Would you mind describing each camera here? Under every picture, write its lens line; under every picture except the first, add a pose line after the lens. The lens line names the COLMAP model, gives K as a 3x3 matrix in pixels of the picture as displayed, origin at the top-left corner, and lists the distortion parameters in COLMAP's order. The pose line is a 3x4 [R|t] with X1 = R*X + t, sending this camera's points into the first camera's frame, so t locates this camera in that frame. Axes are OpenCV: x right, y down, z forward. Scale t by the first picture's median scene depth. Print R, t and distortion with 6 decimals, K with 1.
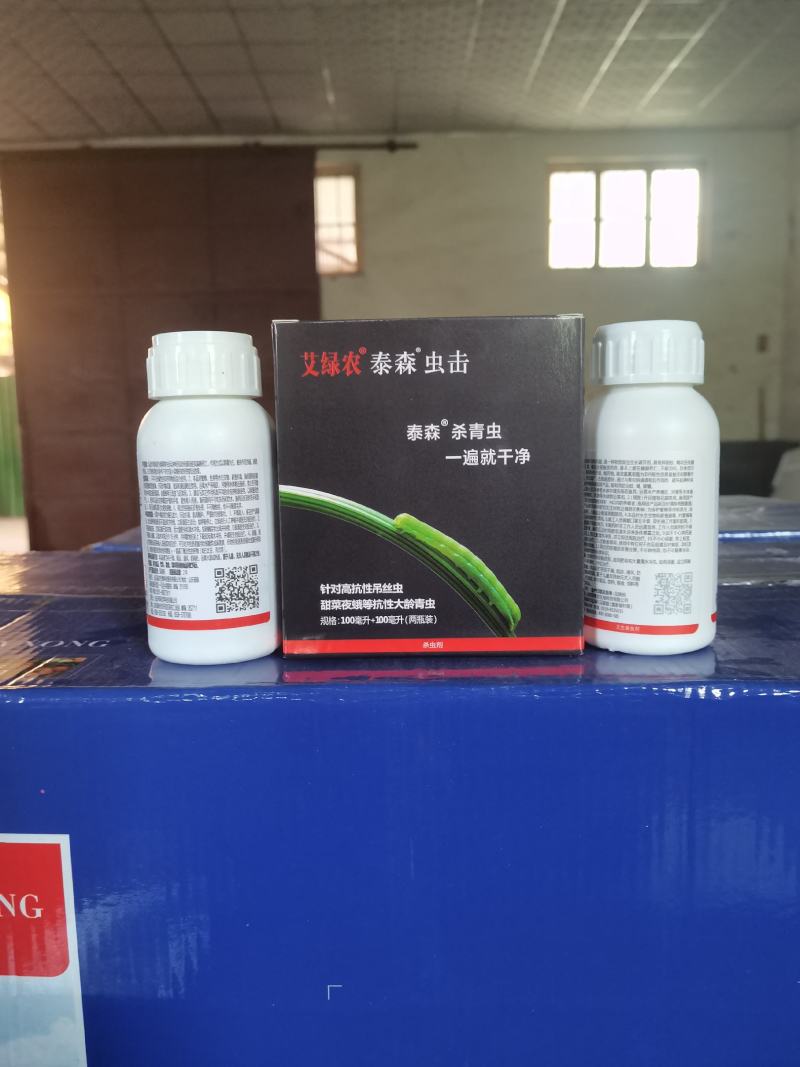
lens RADIAL K [[846.7, 0, 399.7], [0, 846.7, 536.9], [0, 0, 1]] dist [-0.008291, 0.018395]
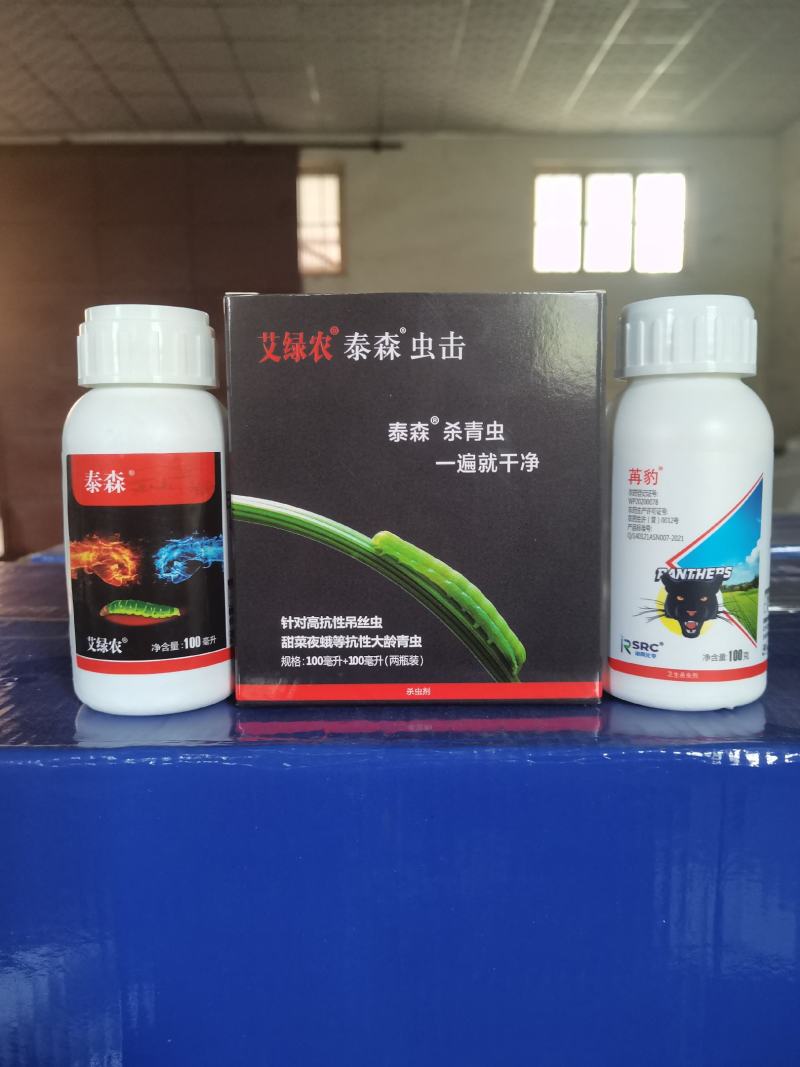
lens RADIAL K [[846.7, 0, 407.1], [0, 846.7, 536.3], [0, 0, 1]] dist [-0.008291, 0.018395]
pose [[0.999544, 0.006896, 0.029404, 0.002620], [-0.006772, 0.999968, -0.004294, -0.016191], [-0.029433, 0.004093, 0.999558, 0.154400]]
